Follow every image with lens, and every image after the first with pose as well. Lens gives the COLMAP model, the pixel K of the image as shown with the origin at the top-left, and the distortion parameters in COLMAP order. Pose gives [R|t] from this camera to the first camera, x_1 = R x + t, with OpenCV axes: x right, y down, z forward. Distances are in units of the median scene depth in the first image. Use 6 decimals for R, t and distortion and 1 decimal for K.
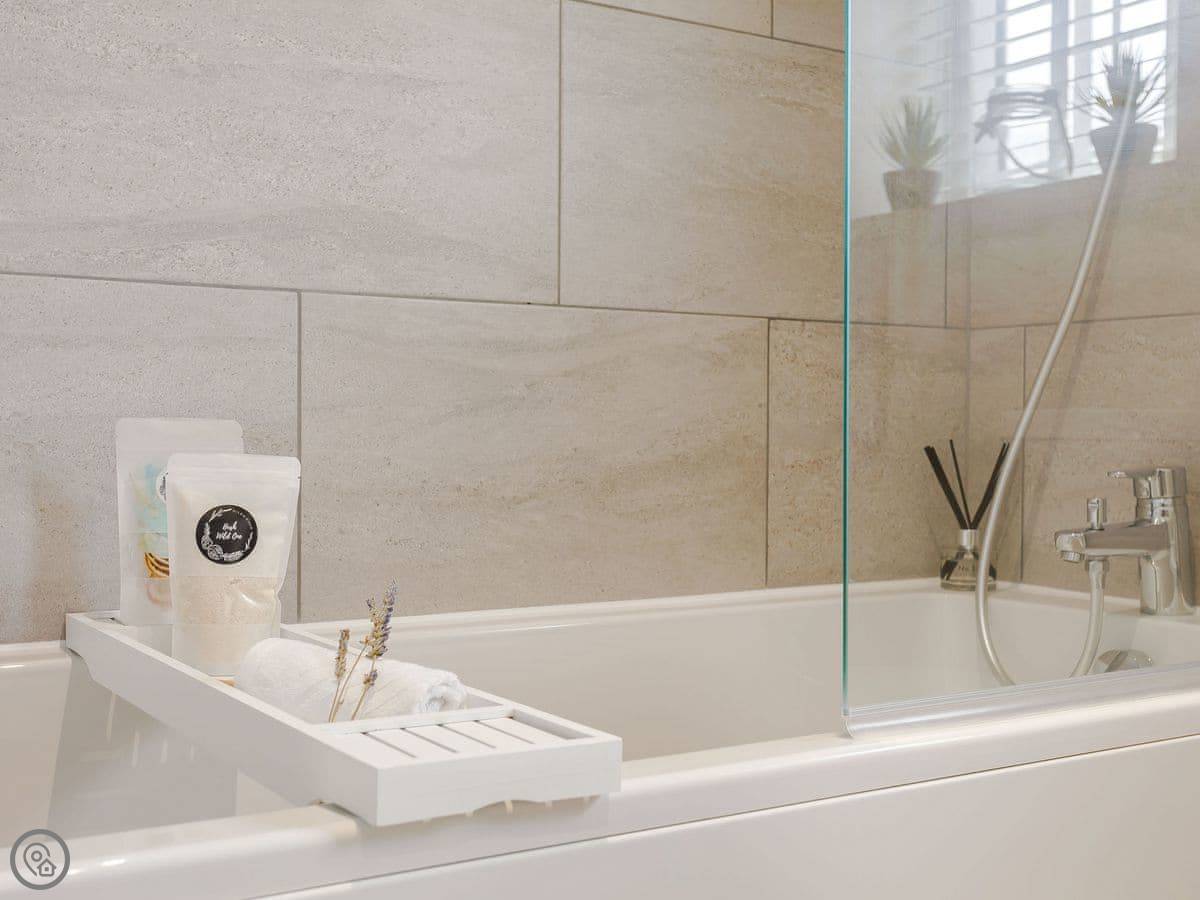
lens RADIAL K [[1491.0, 0, 601.4], [0, 1491.0, 450.3], [0, 0, 1]] dist [-0.004518, 0.000000]
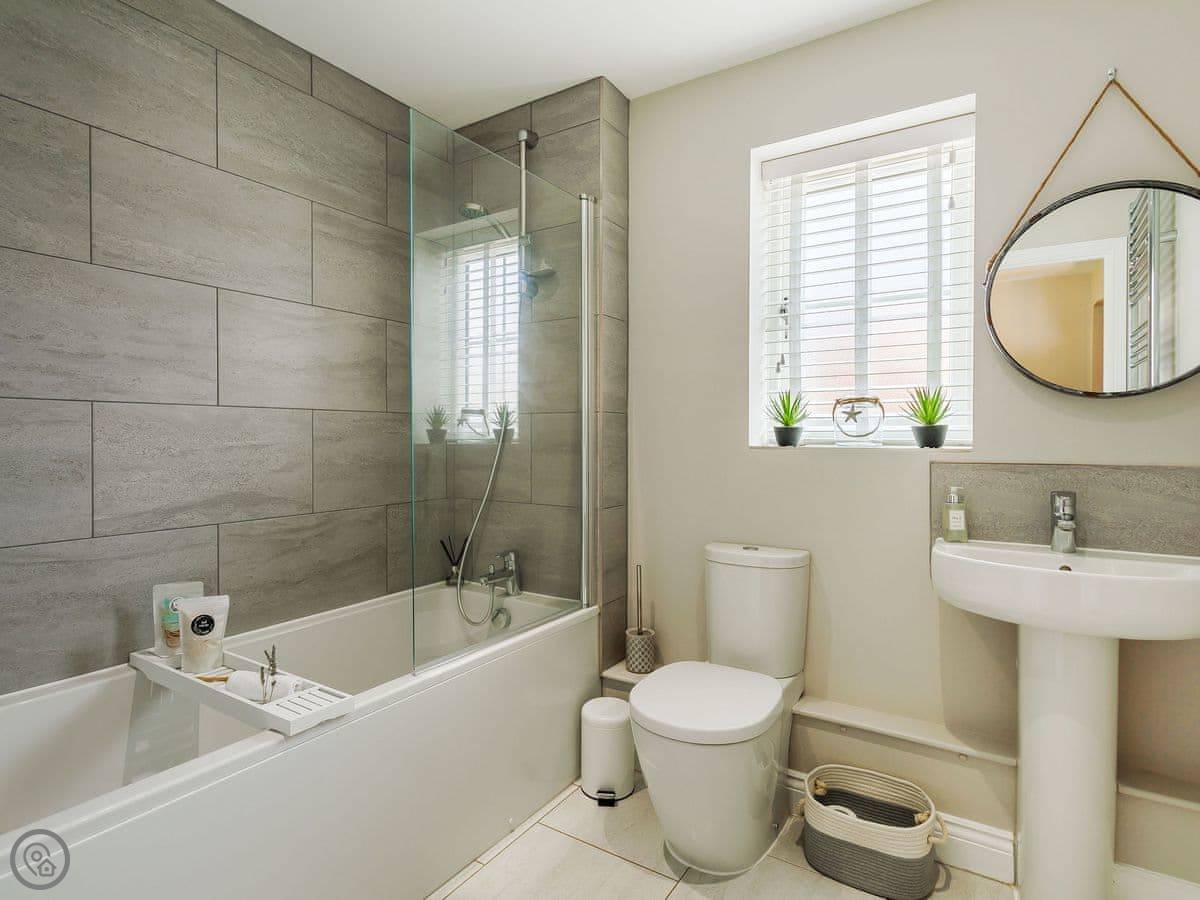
lens RADIAL K [[648.8, 0, 594.5], [0, 648.8, 446.3], [0, 0, 1]] dist [-0.001851, 0.003012]
pose [[0.907508, -0.009241, 0.419934, -0.059775], [0.009309, 0.999955, 0.001888, -0.222915], [-0.419933, 0.002195, 0.907553, -0.387846]]
